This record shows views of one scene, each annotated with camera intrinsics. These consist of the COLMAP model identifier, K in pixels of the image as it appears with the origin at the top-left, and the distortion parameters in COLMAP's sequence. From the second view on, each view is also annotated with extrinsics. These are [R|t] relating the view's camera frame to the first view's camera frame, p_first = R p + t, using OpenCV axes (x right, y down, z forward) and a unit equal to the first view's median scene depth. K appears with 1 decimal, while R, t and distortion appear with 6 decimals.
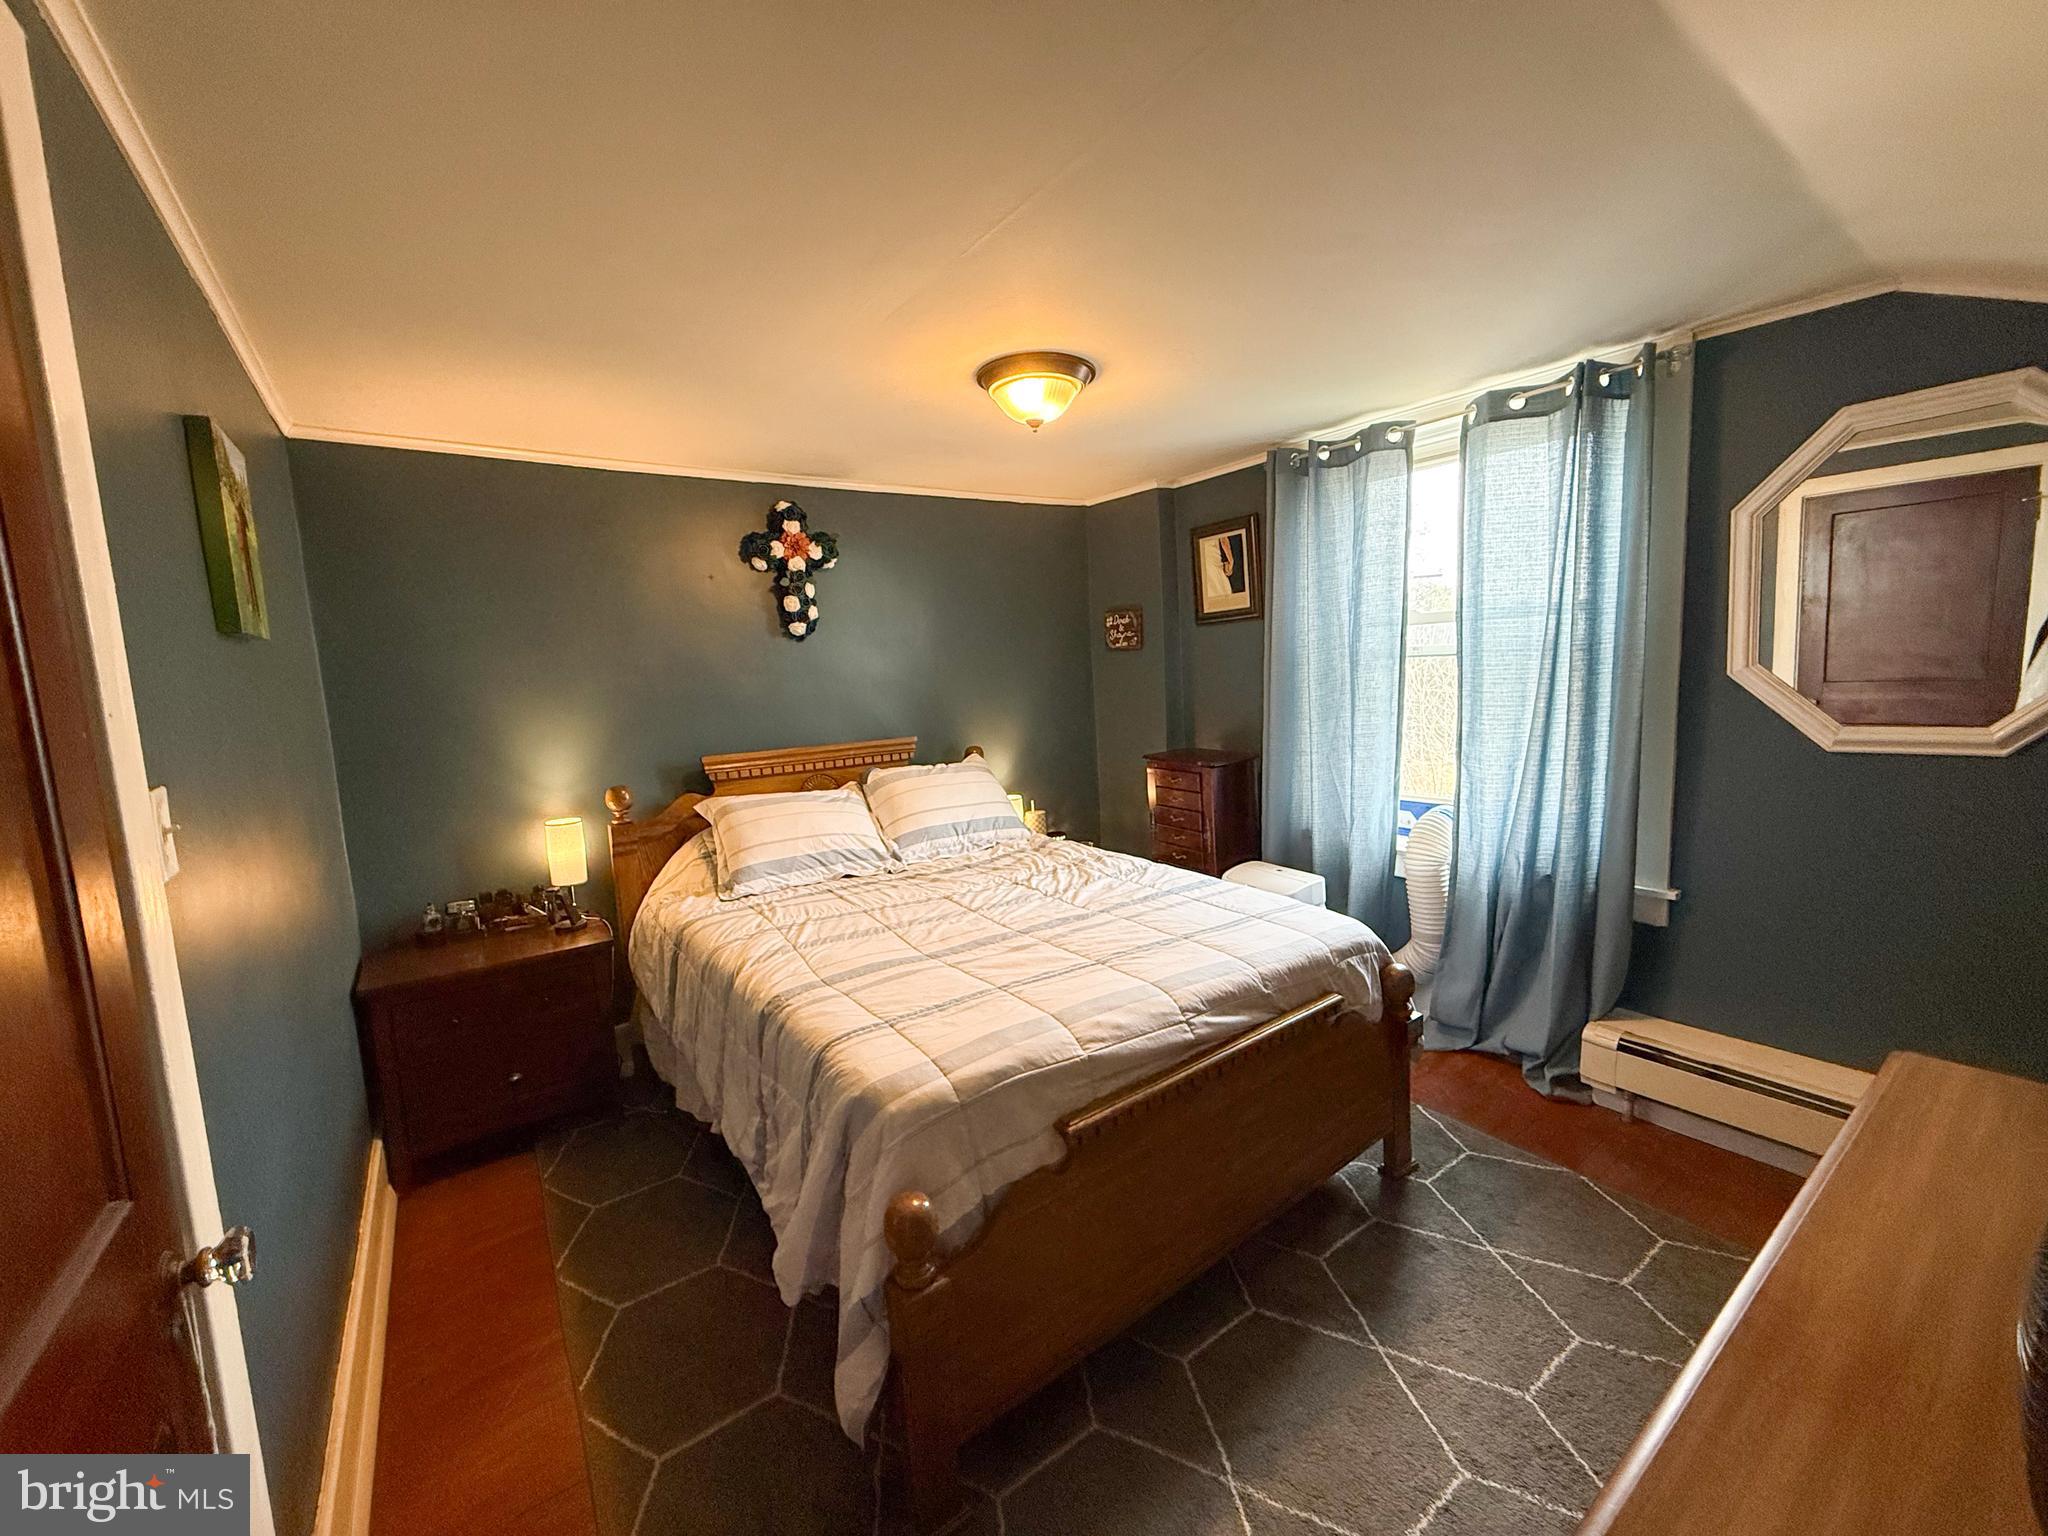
lens RADIAL K [[813.1, 0, 1016.7], [0, 813.1, 765.1], [0, 0, 1]] dist [0.003413, 0.000181]
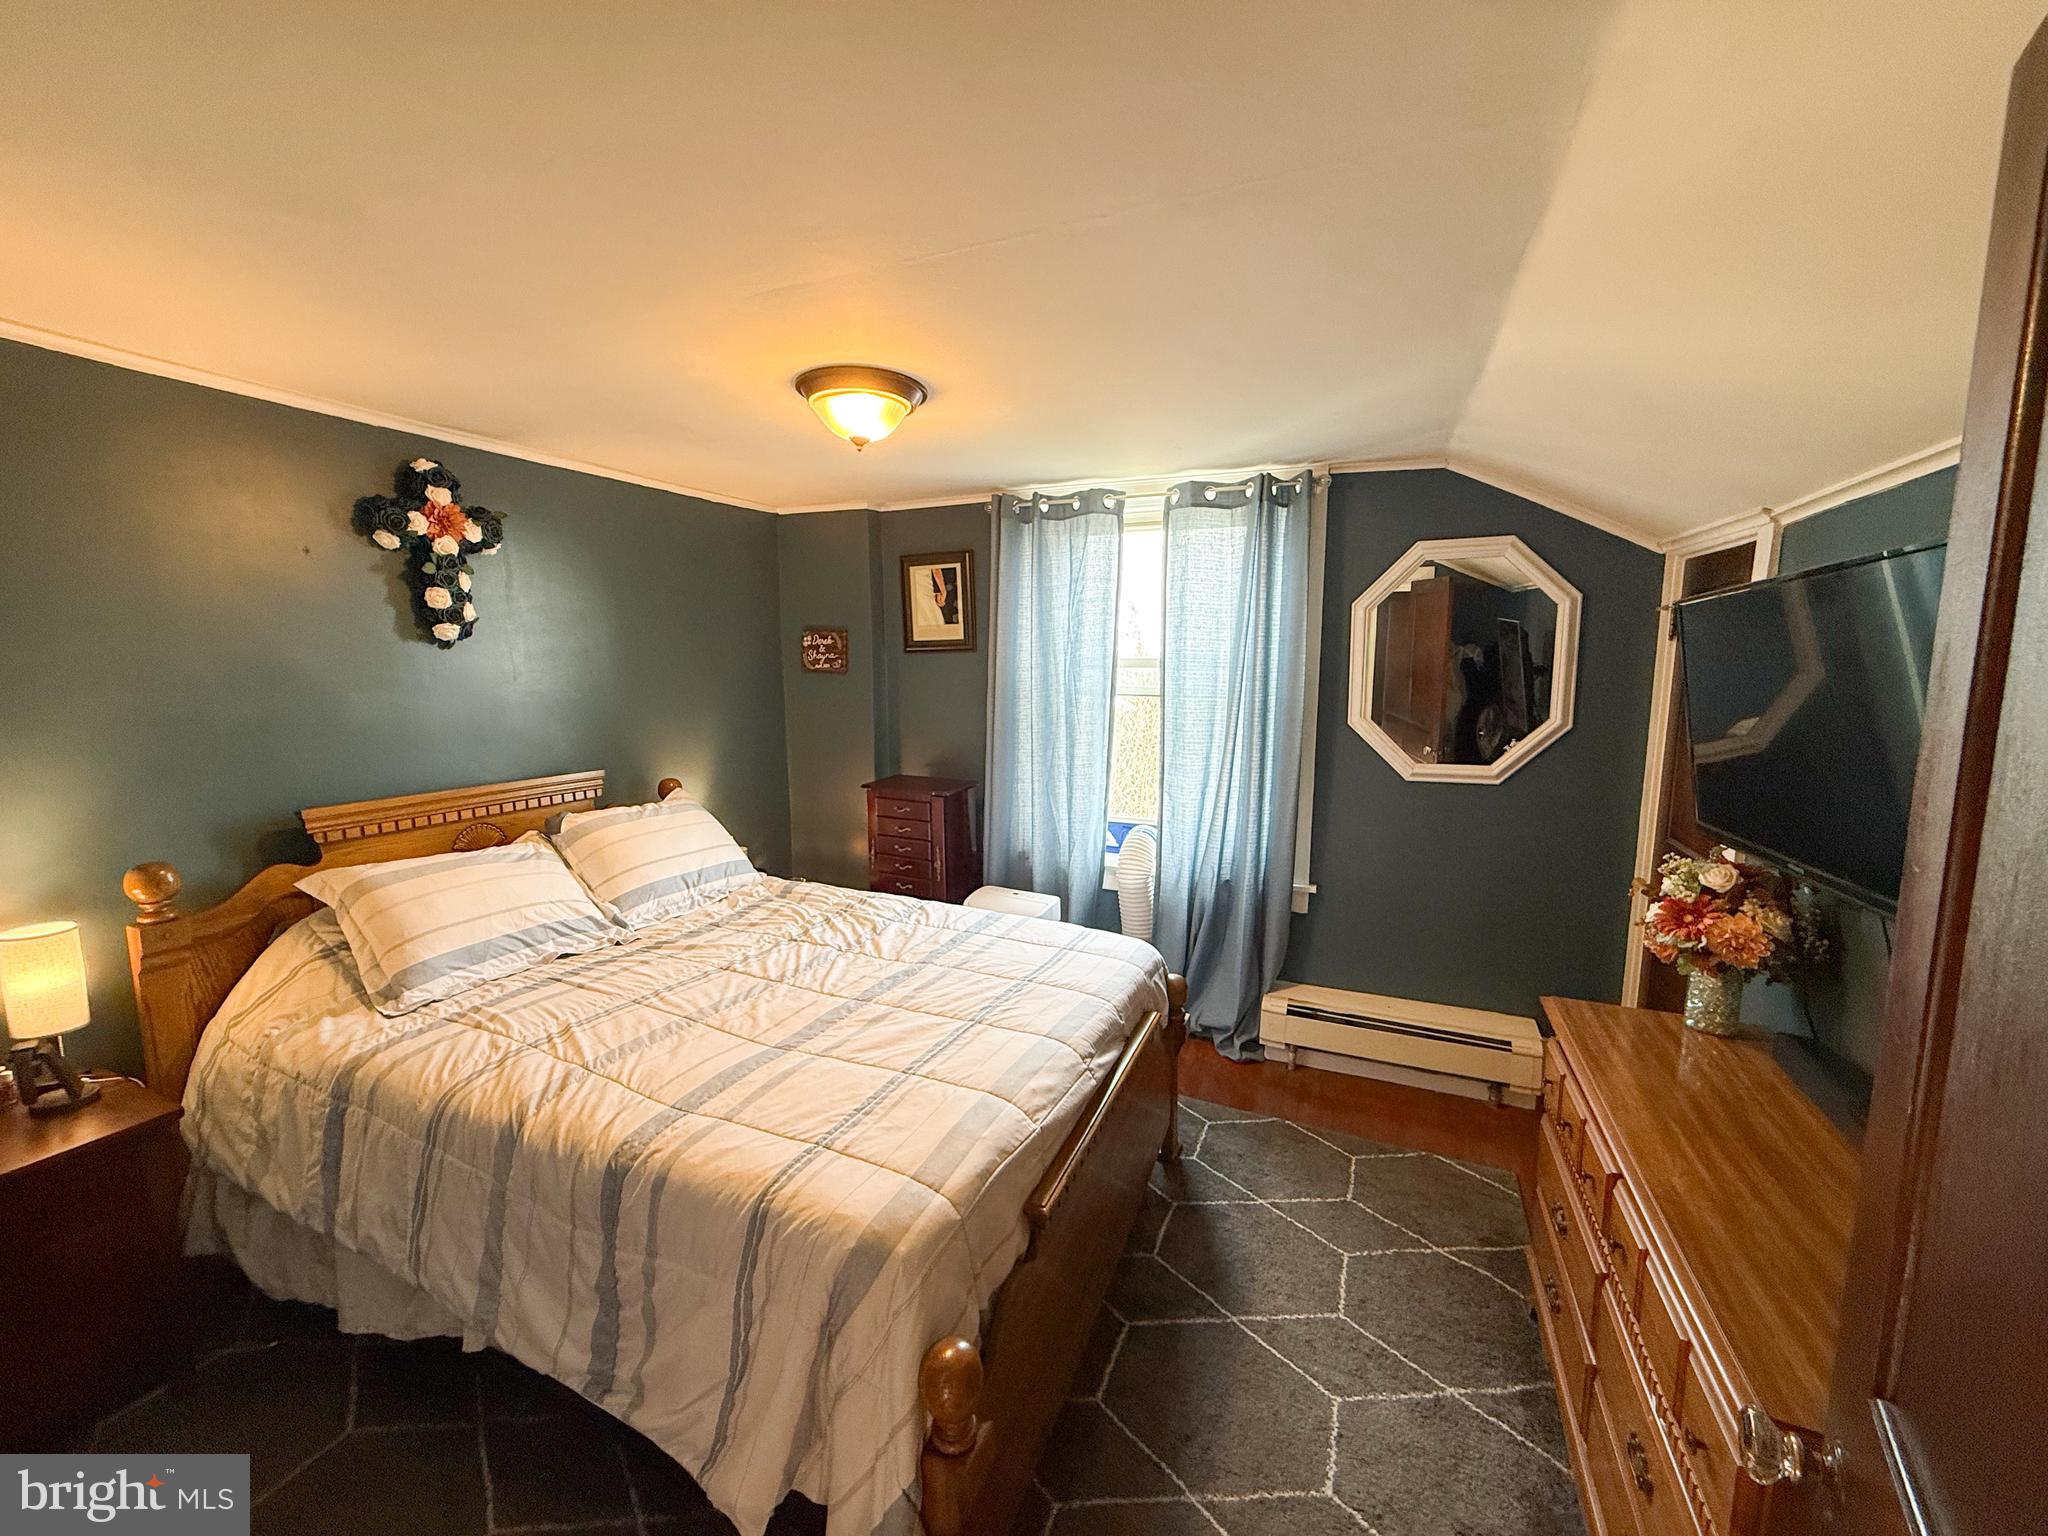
lens RADIAL K [[813.1, 0, 1016.1], [0, 813.1, 767.7], [0, 0, 1]] dist [0.003413, 0.000181]
pose [[0.859540, -0.015336, 0.510839, -0.248945], [0.016306, 0.999864, 0.002579, -0.043553], [-0.510809, 0.006113, 0.859673, 0.104823]]
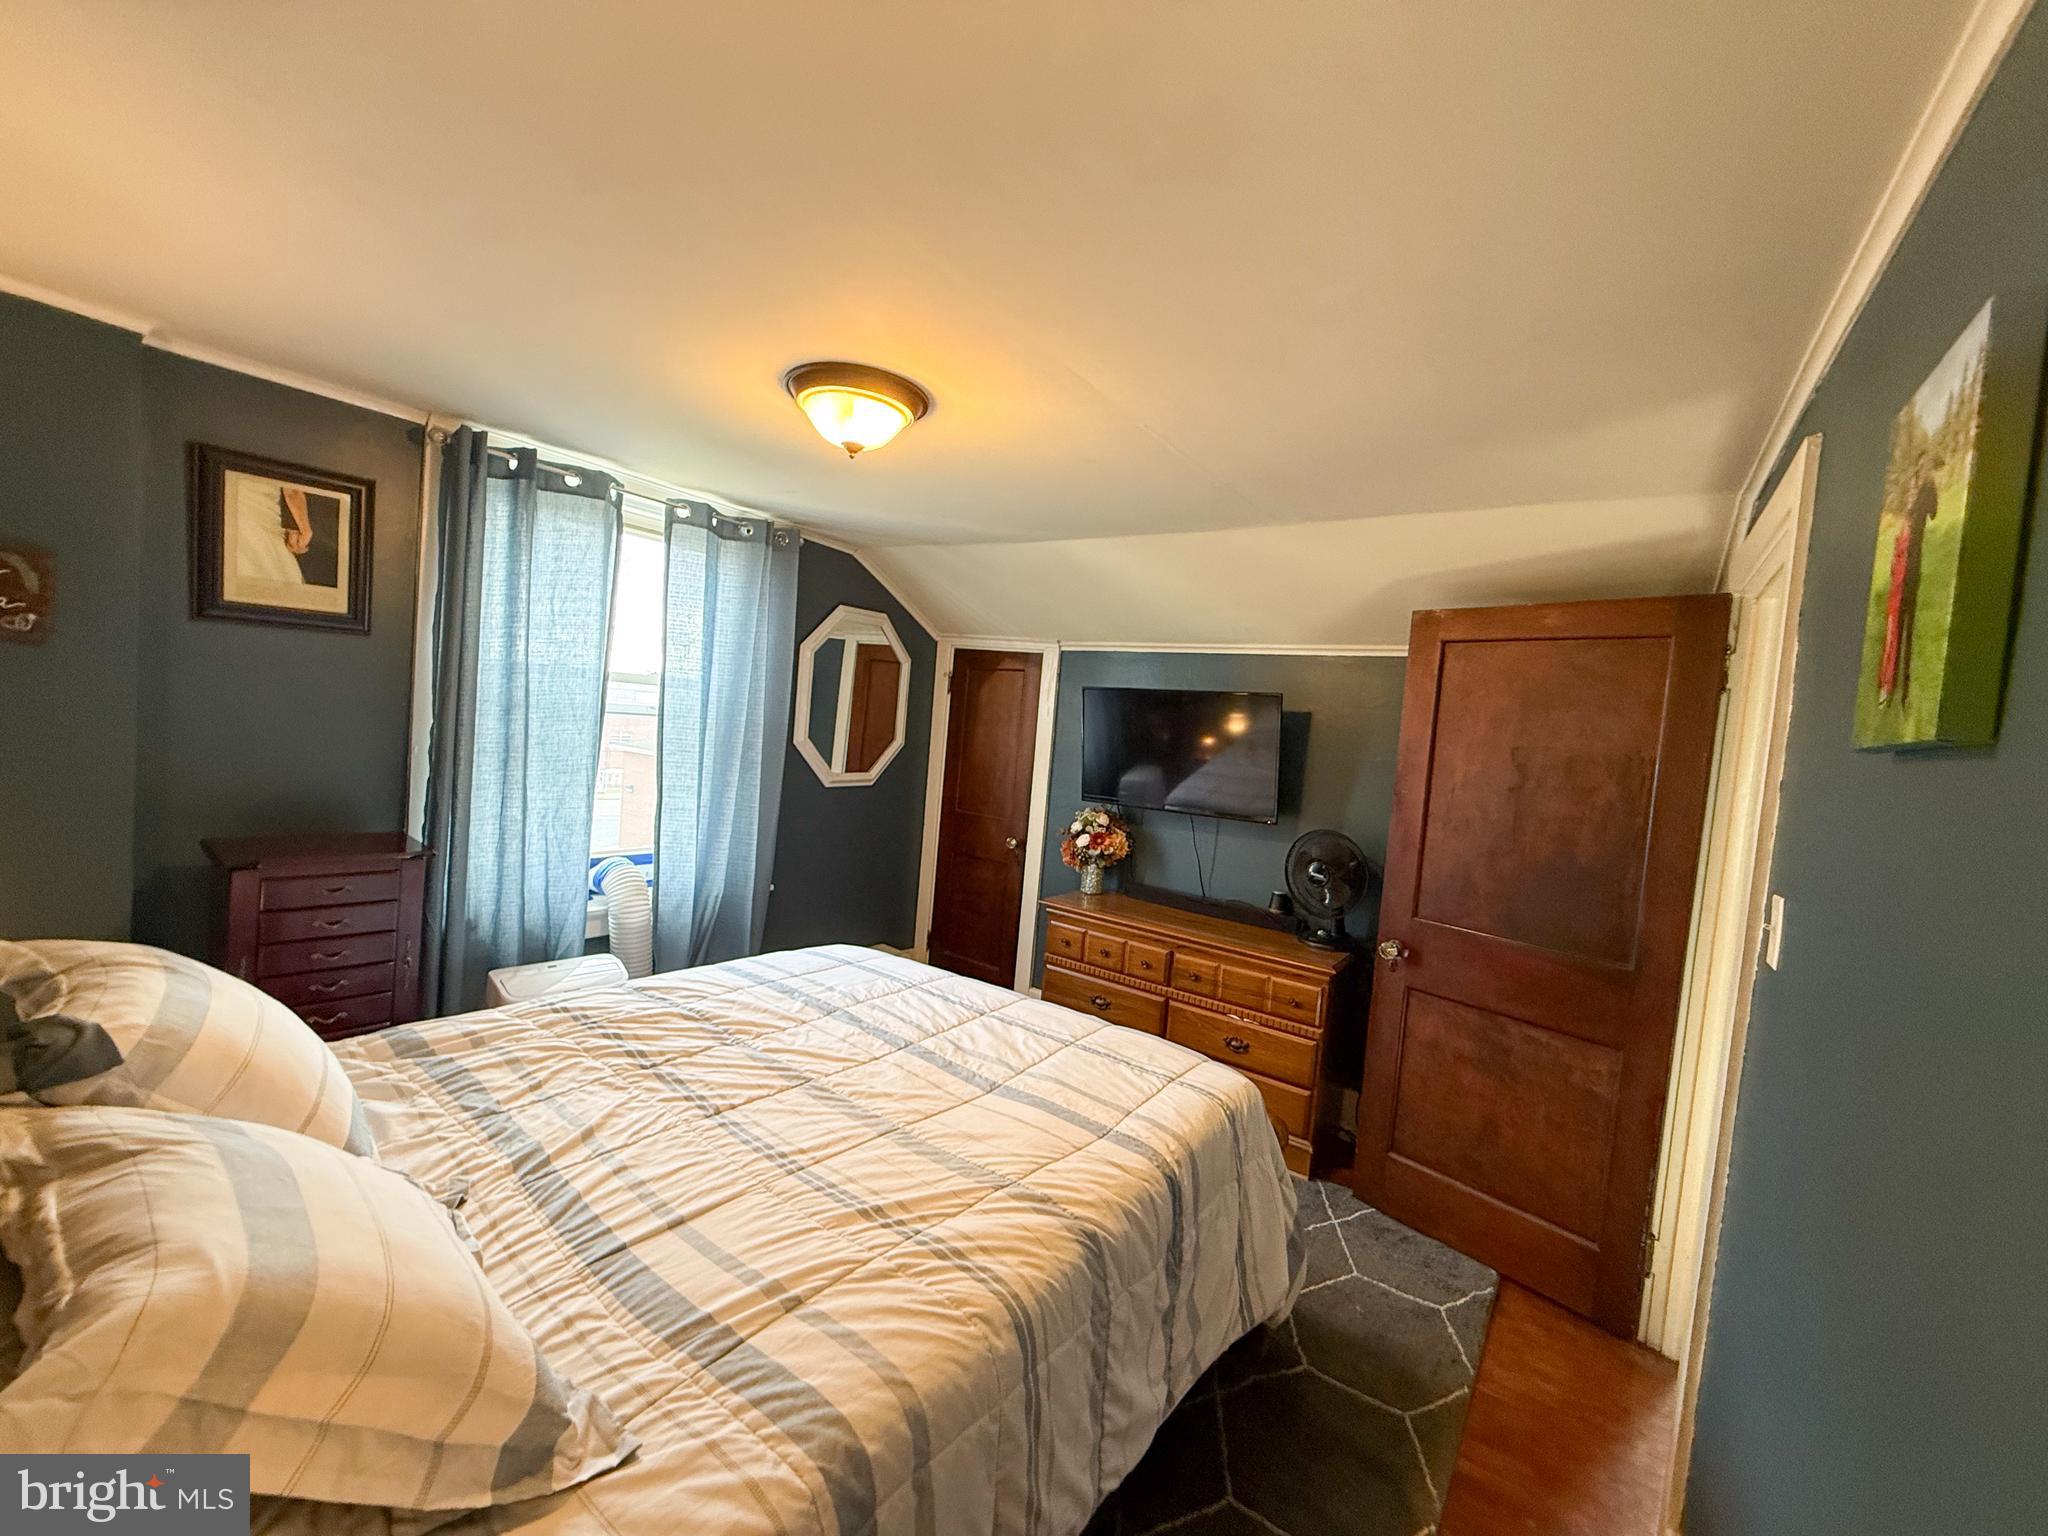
lens RADIAL K [[813.1, 0, 1018.0], [0, 813.1, 761.9], [0, 0, 1]] dist [0.003413, 0.000181]
pose [[-0.317477, -0.030668, 0.947770, -0.695307], [0.039043, 0.998207, 0.045378, -0.110349], [-0.947462, 0.051410, -0.315711, 0.933051]]
